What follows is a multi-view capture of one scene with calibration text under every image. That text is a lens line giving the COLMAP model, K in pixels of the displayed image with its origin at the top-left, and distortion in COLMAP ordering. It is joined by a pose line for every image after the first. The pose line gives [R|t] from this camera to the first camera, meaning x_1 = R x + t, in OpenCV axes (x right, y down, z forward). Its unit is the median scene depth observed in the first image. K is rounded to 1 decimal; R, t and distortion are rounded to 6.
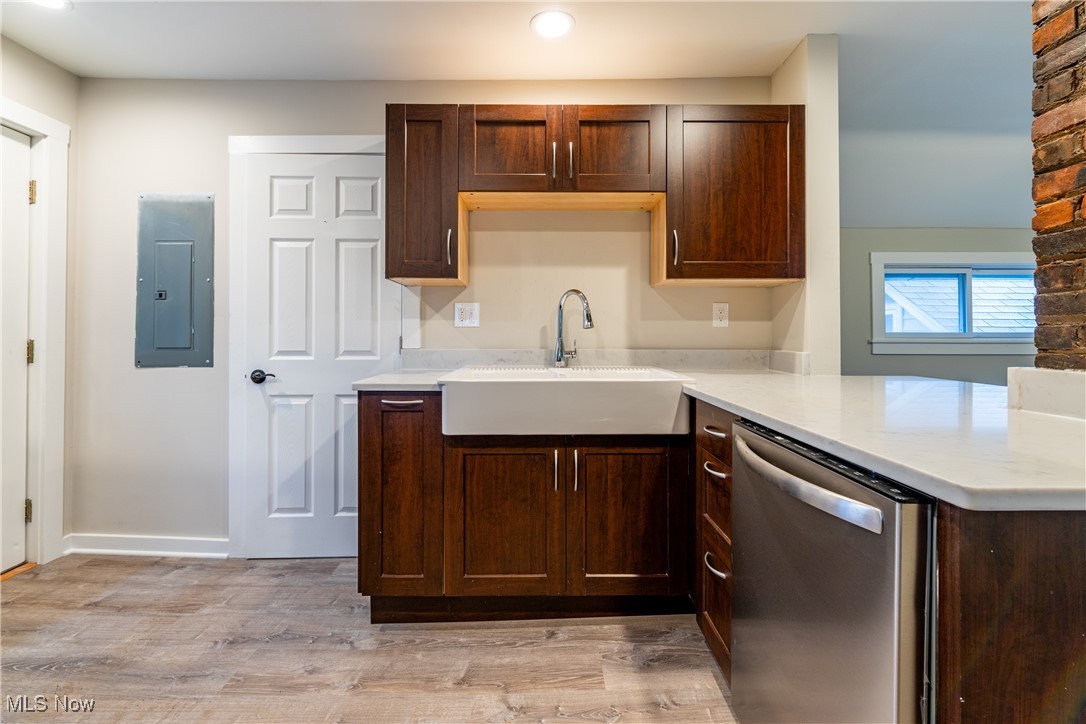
lens RADIAL K [[474.9, 0, 524.6], [0, 474.9, 335.3], [0, 0, 1]] dist [-0.000357, -0.001571]
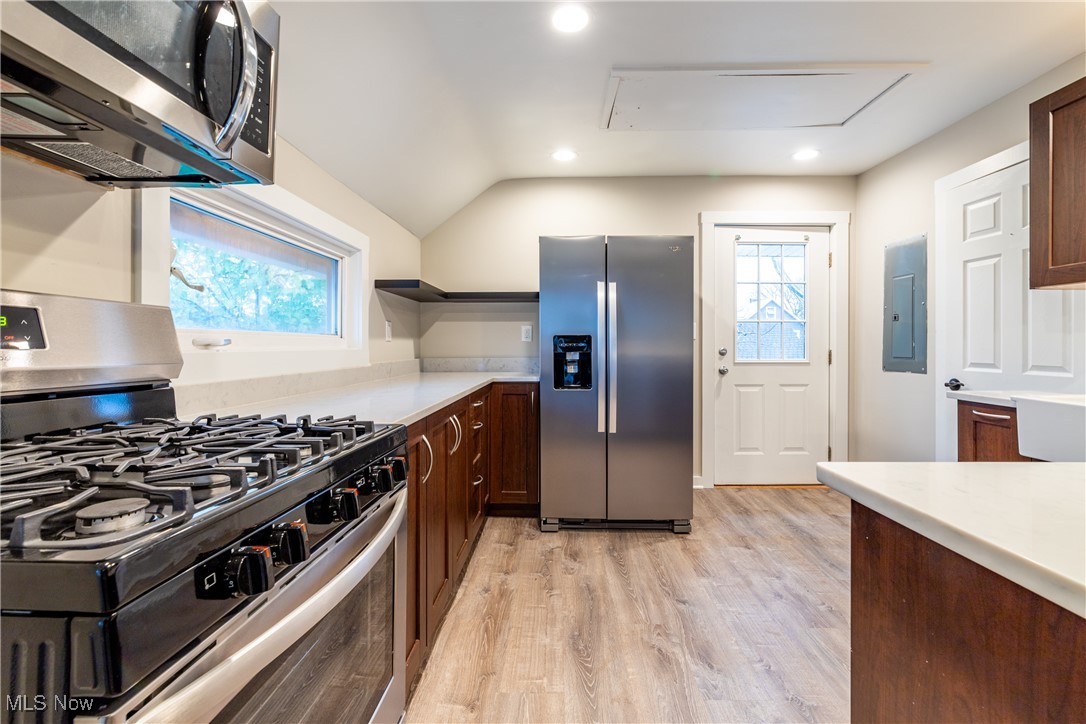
lens RADIAL K [[474.9, 0, 537.1], [0, 474.9, 342.7], [0, 0, 1]] dist [-0.000357, -0.001571]
pose [[-0.040890, -0.004508, -0.999153, 0.655289], [-0.000168, 0.999990, -0.004505, -0.008549], [0.999164, -0.000016, -0.040890, 0.053360]]
